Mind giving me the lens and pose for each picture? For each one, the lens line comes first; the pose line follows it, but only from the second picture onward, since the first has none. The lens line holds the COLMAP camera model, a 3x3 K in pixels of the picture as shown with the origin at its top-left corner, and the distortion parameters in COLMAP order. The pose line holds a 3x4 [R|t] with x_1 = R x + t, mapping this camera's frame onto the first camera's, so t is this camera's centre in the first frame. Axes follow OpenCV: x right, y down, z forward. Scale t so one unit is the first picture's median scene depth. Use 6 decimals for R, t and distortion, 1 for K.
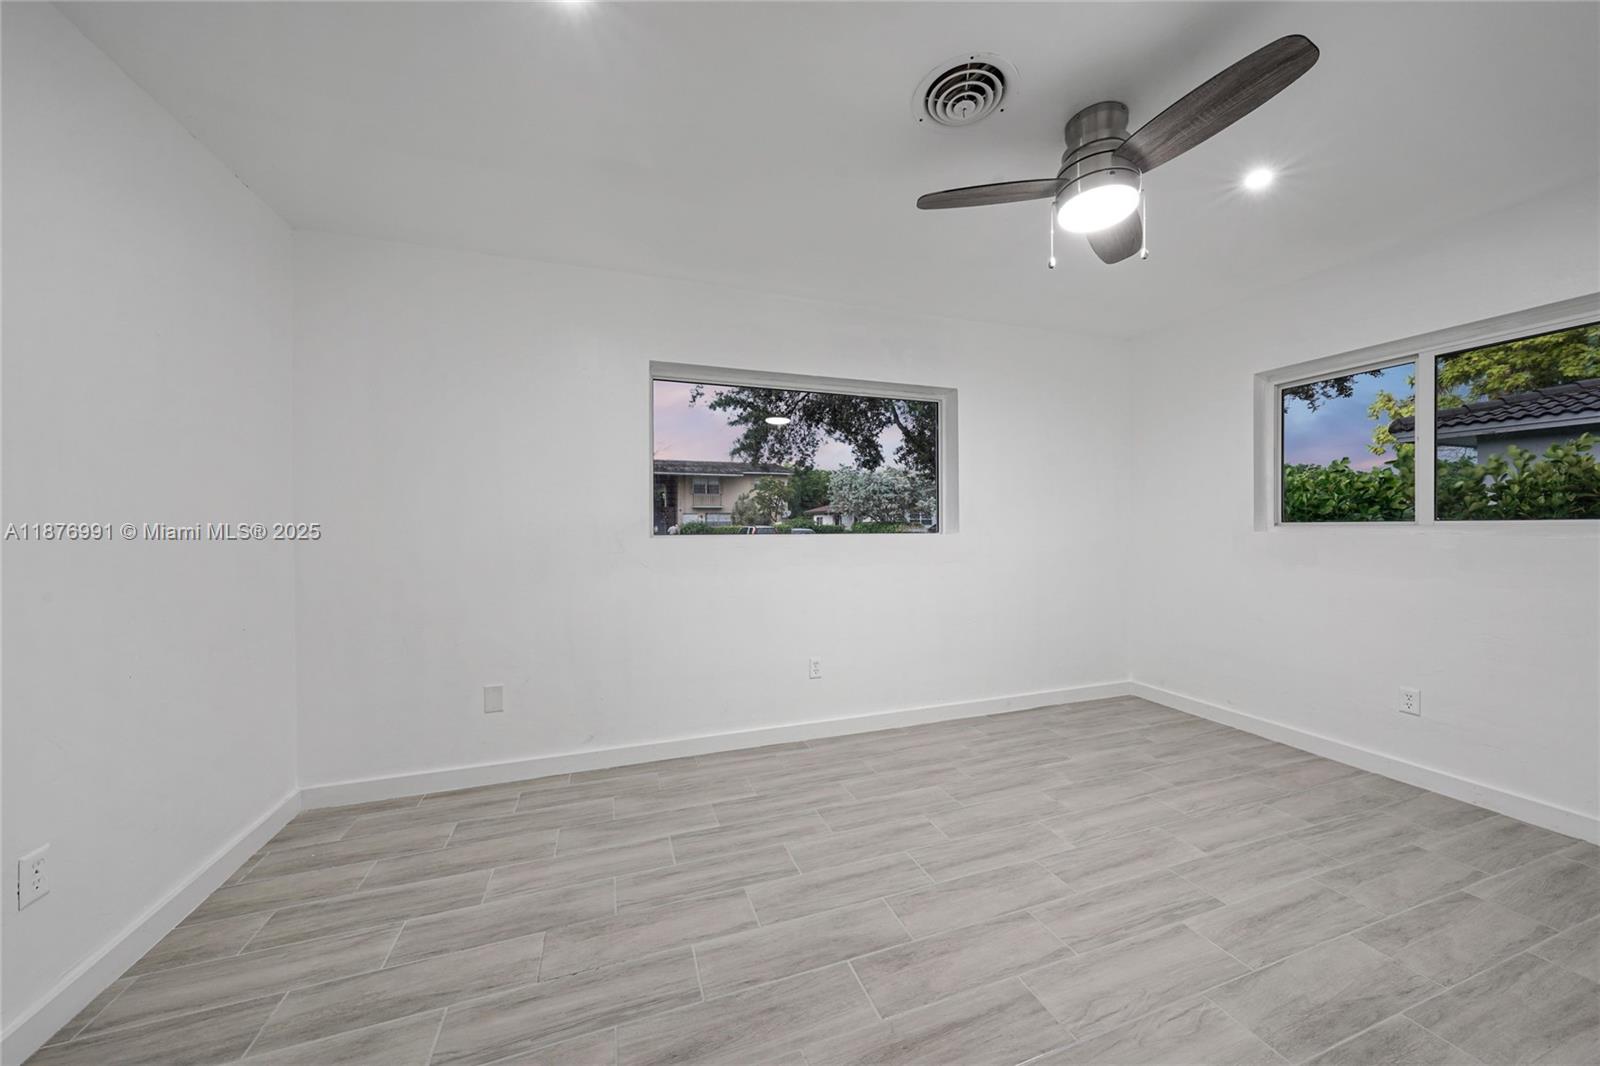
lens RADIAL K [[557.1, 0, 806.2], [0, 557.1, 528.1], [0, 0, 1]] dist [0.000392, -0.000104]
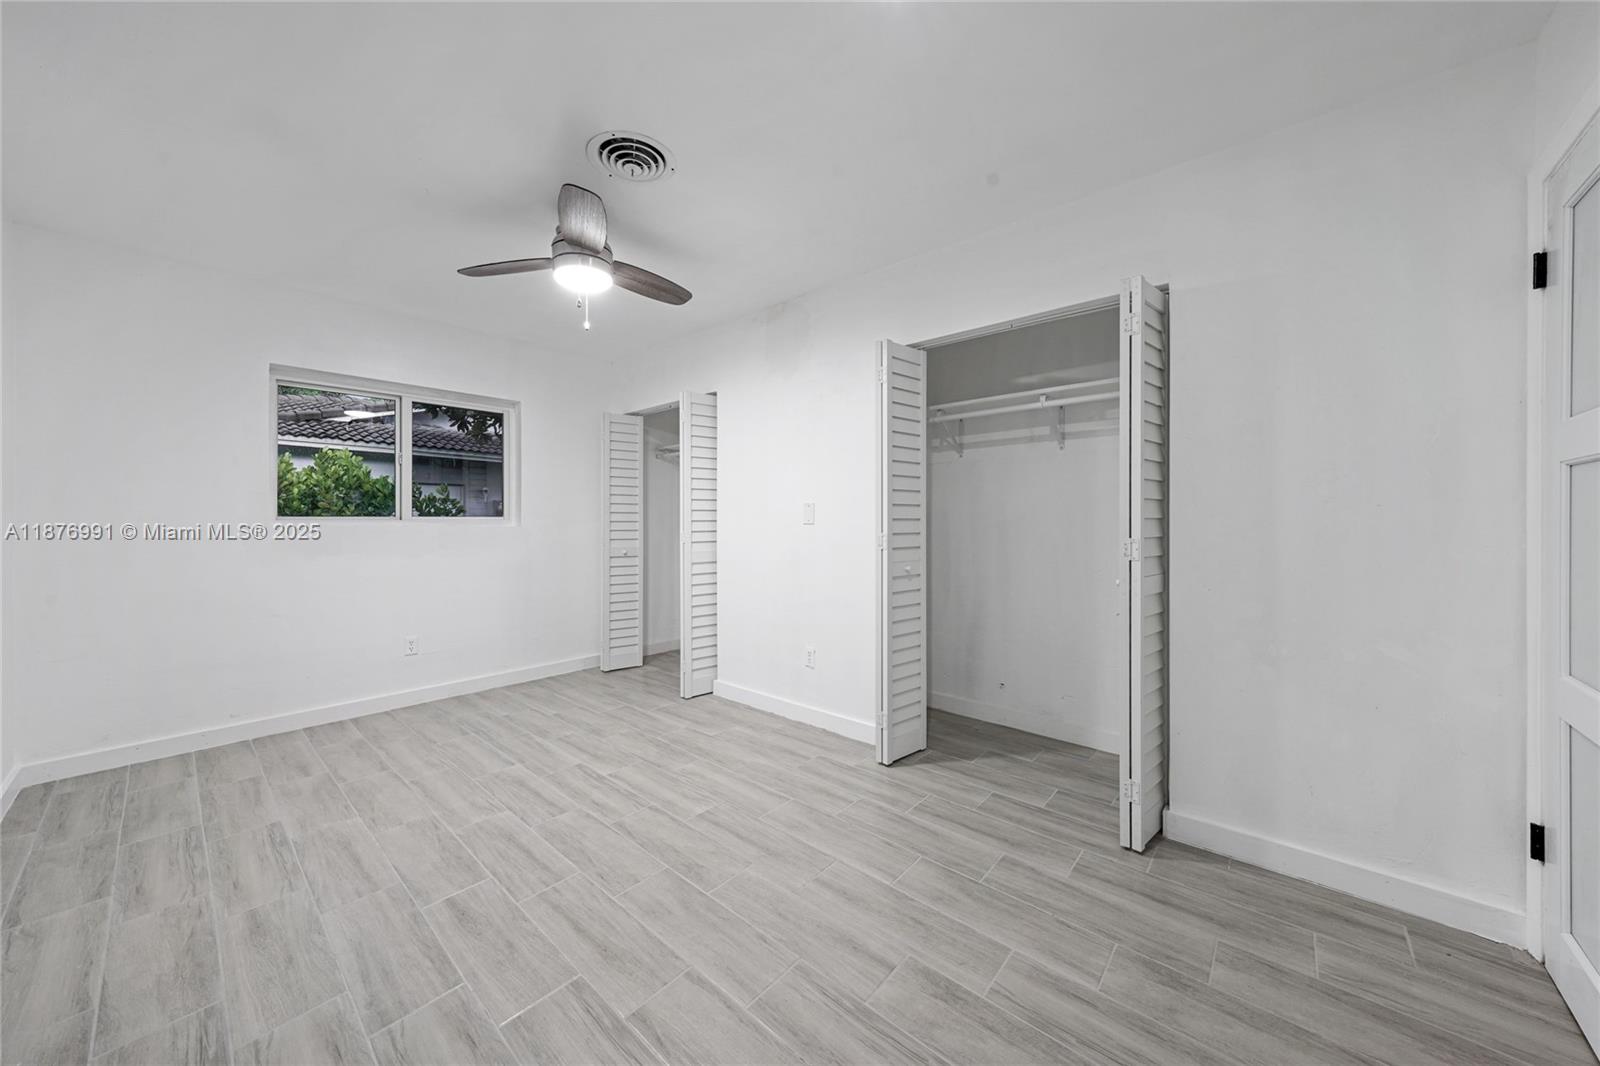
lens RADIAL K [[557.7, 0, 797.7], [0, 557.7, 518.9], [0, 0, 1]] dist [0.000210, 0.000126]
pose [[-0.477722, 0.006972, 0.878484, -0.610238], [0.007509, 0.999964, -0.003853, 0.005416], [-0.878479, 0.004755, -0.477757, 0.819981]]
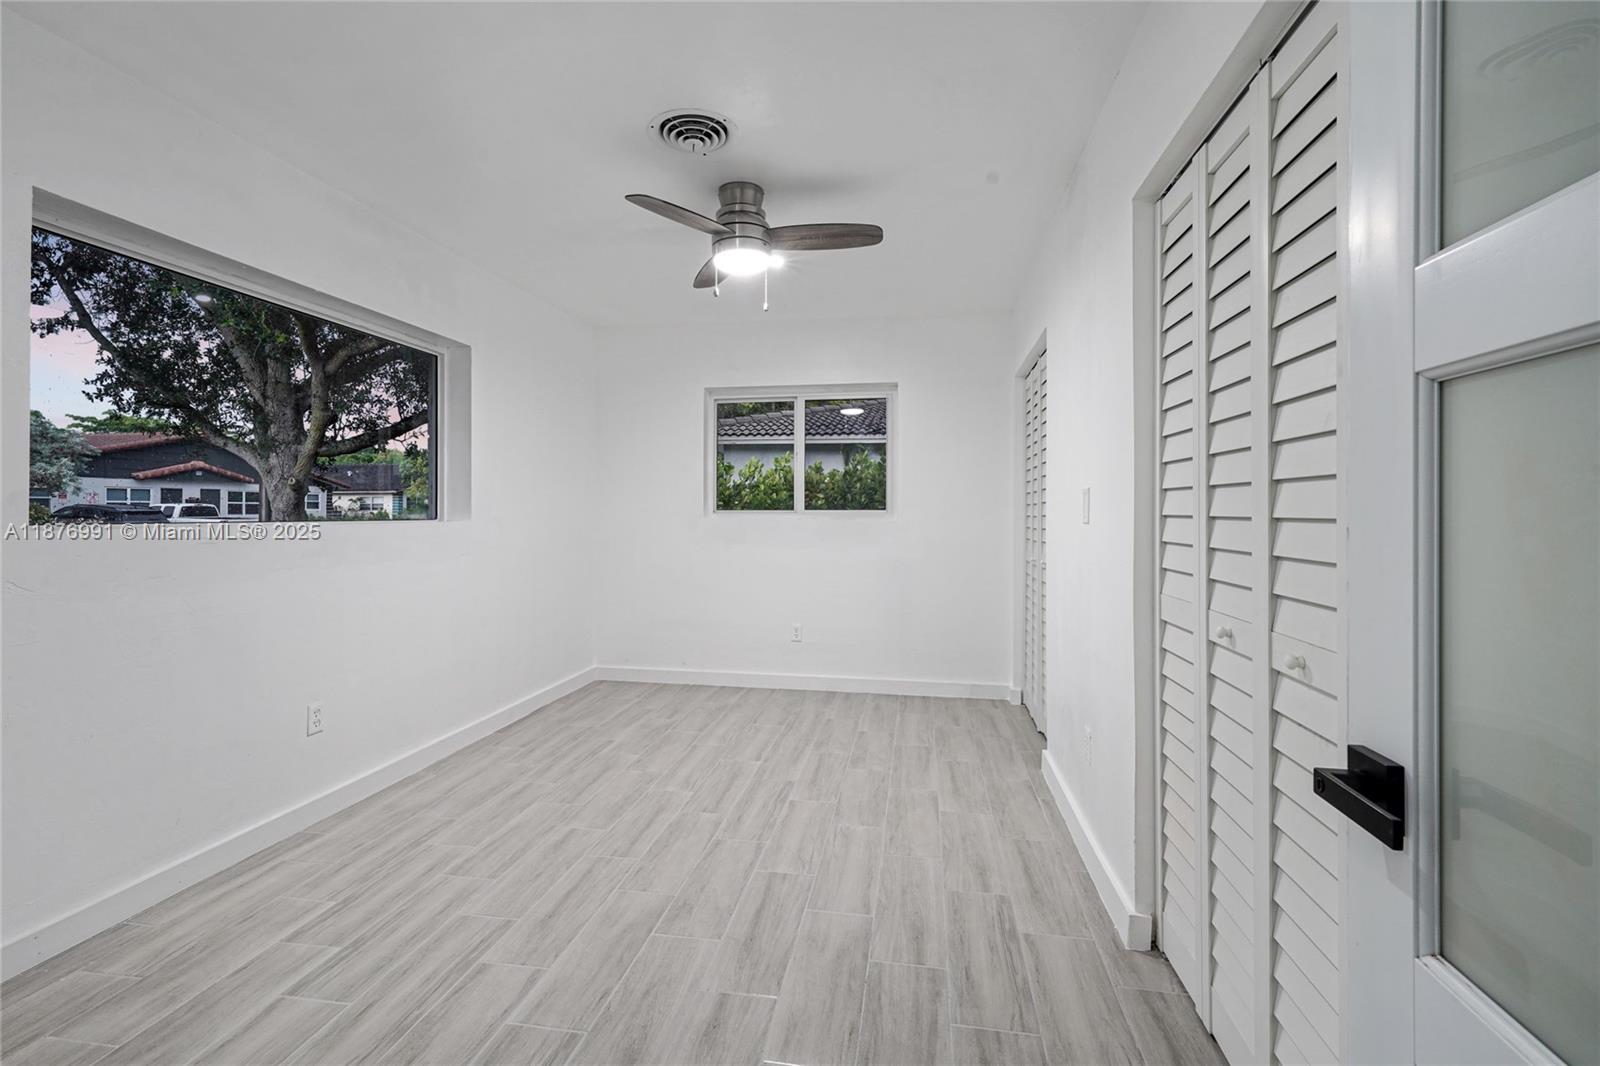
lens RADIAL K [[716.0, 0, 795.4], [0, 716.0, 510.7], [0, 0, 1]] dist [0.001117, 0.000524]
pose [[0.496827, 0.006833, 0.867823, -0.562808], [-0.002413, 0.999976, -0.006492, 0.000389], [-0.867846, 0.001132, 0.496831, 0.065217]]
